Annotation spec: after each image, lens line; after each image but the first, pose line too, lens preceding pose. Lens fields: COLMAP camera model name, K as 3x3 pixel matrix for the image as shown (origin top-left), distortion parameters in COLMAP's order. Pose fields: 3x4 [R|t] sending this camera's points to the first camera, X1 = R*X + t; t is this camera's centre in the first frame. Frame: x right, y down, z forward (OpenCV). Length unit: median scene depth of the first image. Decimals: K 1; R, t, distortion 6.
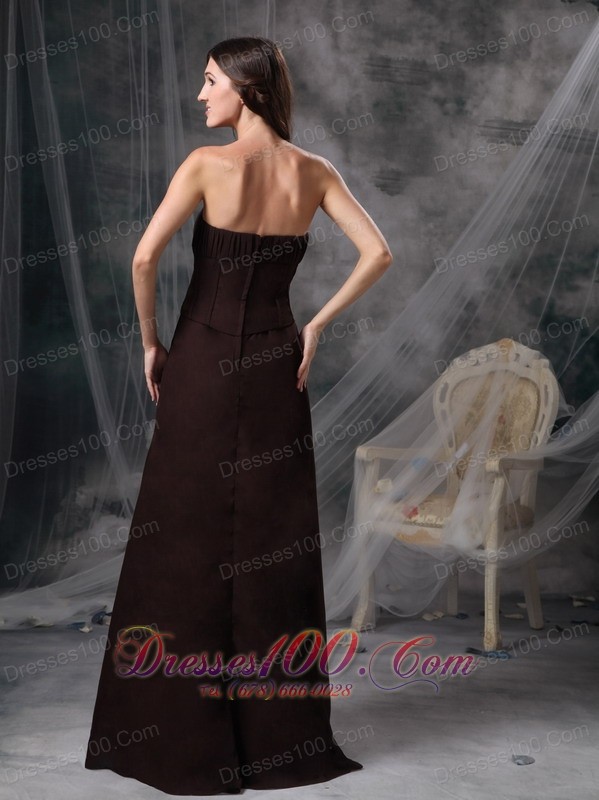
lens RADIAL K [[1507.3, 0, 299.9], [0, 1507.3, 348.6], [0, 0, 1]] dist [0.277699, 0.164637]
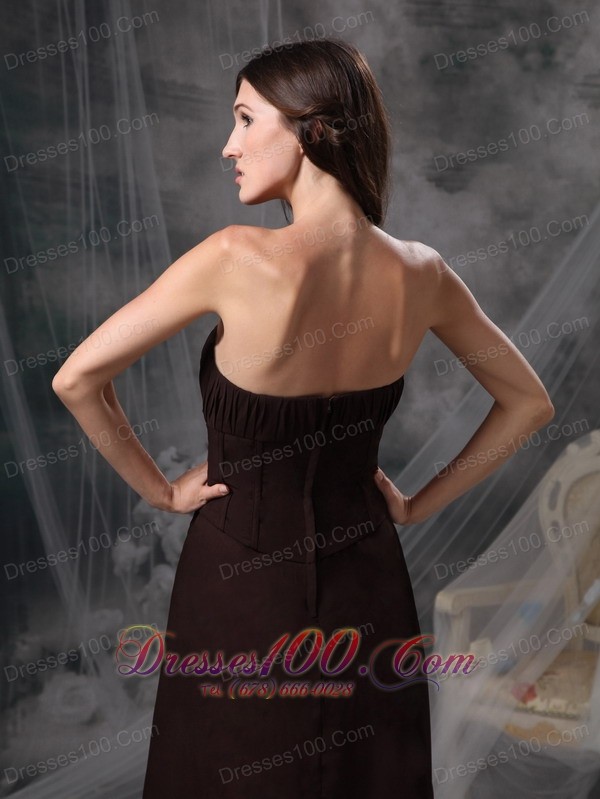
lens RADIAL K [[1767.1, 0, 279.4], [0, 1767.1, 395.1], [0, 0, 1]] dist [0.267024, 0.285216]
pose [[0.998891, -0.045412, 0.012418, -0.034803], [0.044567, 0.997115, 0.061451, -0.068574], [-0.015173, -0.060830, 0.998033, 0.205634]]
